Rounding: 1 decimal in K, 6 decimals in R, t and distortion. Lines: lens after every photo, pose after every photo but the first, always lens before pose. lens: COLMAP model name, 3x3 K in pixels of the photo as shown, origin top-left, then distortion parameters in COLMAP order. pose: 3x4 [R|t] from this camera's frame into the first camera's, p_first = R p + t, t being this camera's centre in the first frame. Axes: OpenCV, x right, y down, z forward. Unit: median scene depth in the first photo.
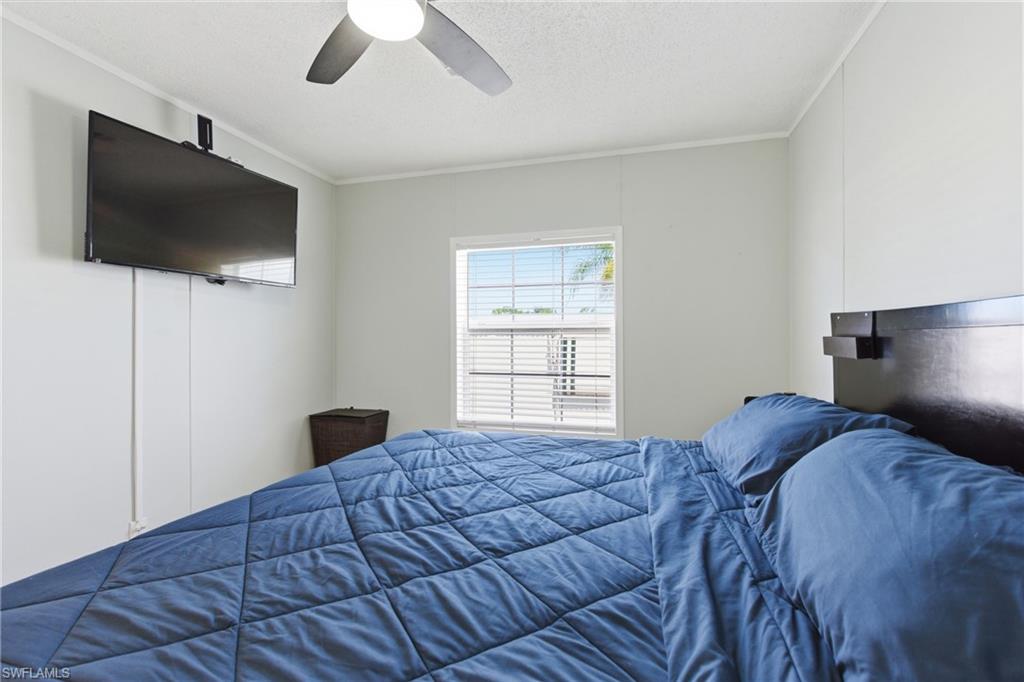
lens RADIAL K [[467.2, 0, 512.2], [0, 467.2, 338.7], [0, 0, 1]] dist [0.005677, -0.000963]
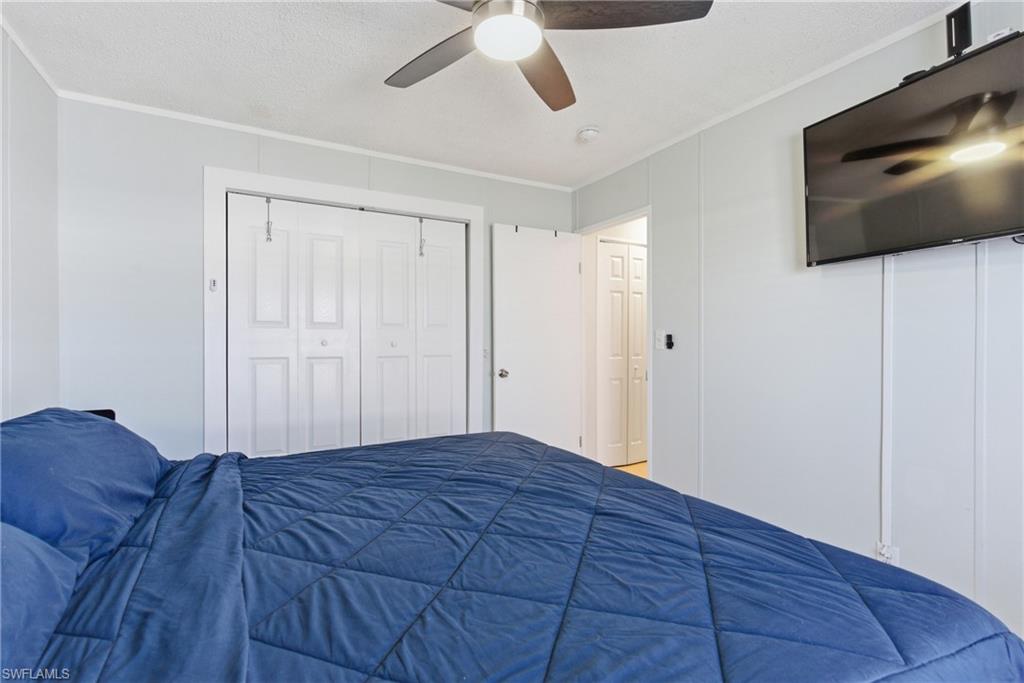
lens RADIAL K [[467.2, 0, 508.7], [0, 467.2, 340.8], [0, 0, 1]] dist [0.005677, -0.000963]
pose [[-0.706411, 0.001003, -0.707801, 0.325356], [0.006216, 0.999969, -0.004787, 0.007263], [0.707775, -0.007781, -0.706395, 1.179588]]
